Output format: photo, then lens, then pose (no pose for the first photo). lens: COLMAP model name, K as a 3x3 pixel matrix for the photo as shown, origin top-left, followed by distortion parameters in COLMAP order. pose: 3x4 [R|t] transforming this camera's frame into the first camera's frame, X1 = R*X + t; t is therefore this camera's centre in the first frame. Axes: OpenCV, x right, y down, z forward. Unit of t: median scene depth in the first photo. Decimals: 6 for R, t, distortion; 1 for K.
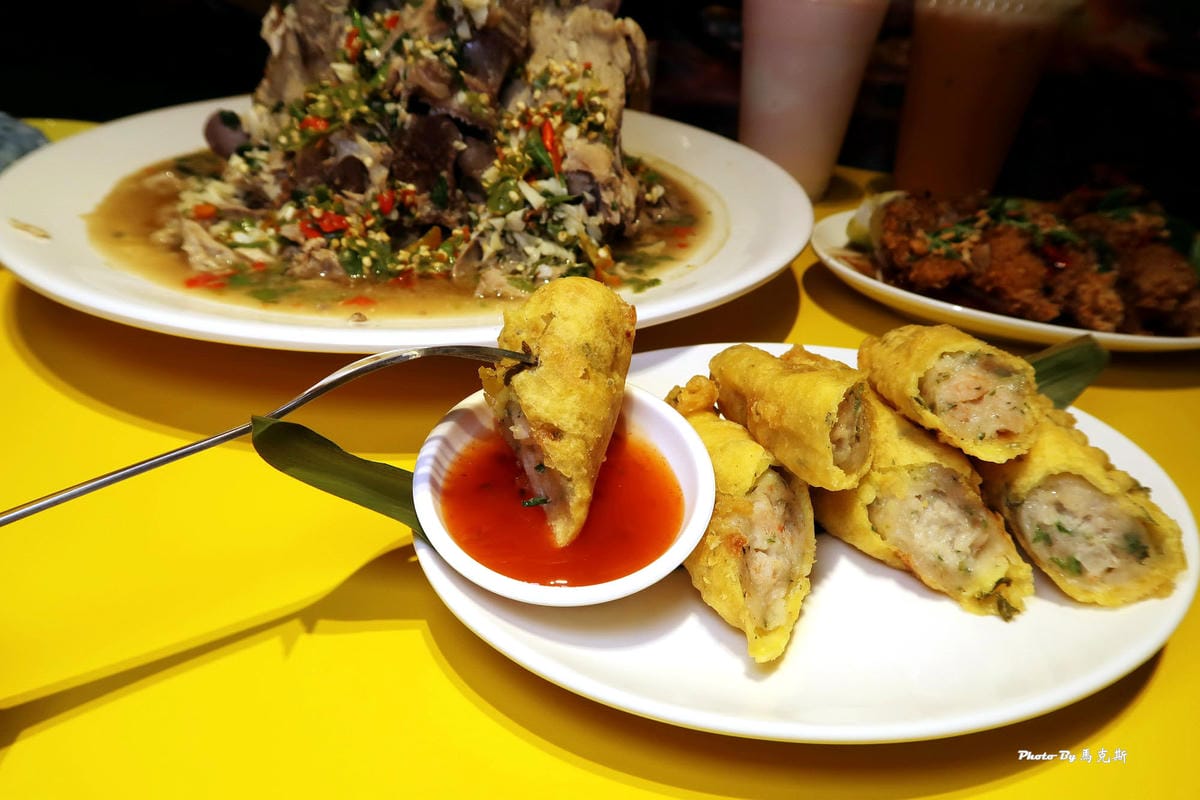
lens RADIAL K [[839.4, 0, 595.0], [0, 839.4, 392.6], [0, 0, 1]] dist [-0.022146, 0.007197]
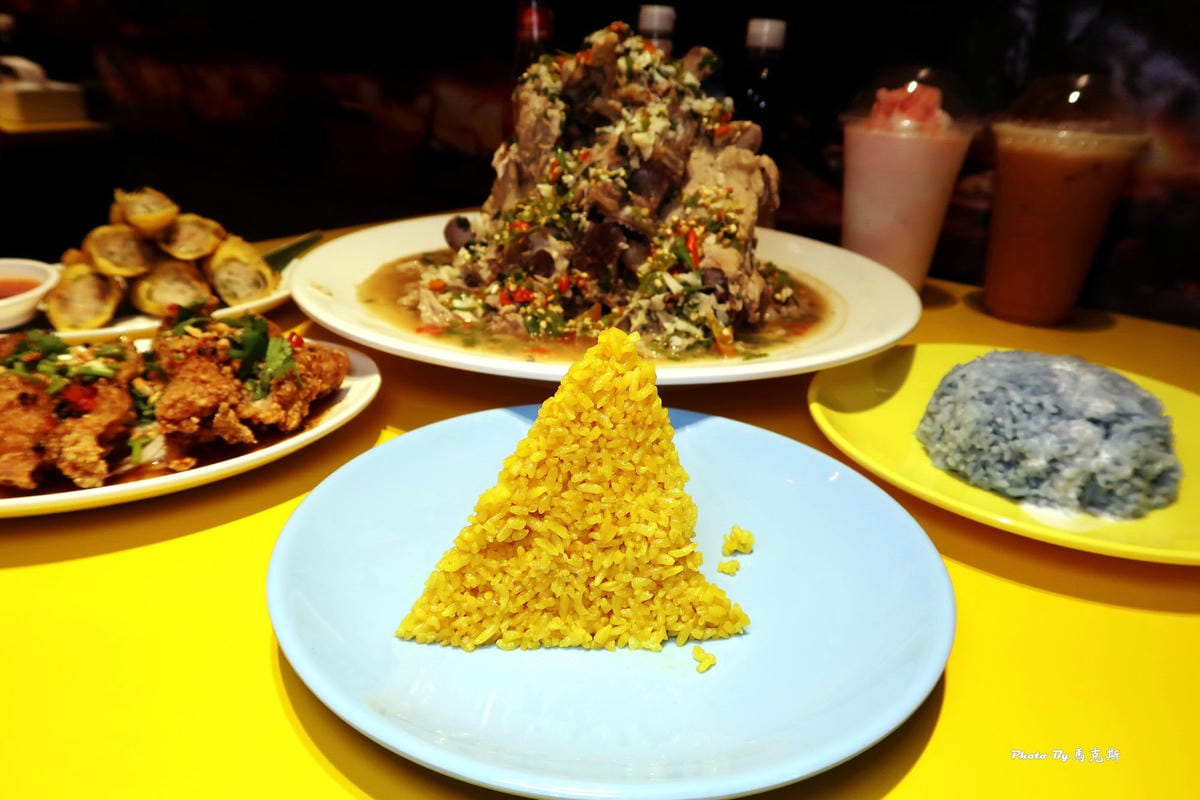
lens RADIAL K [[839.4, 0, 595.0], [0, 839.4, 392.6], [0, 0, 1]] dist [-0.022146, 0.007197]
pose [[0.967997, 0.074797, -0.239554, 0.126851], [-0.110955, 0.983745, -0.141188, 0.121343], [0.225100, 0.163249, 0.960562, -0.233483]]
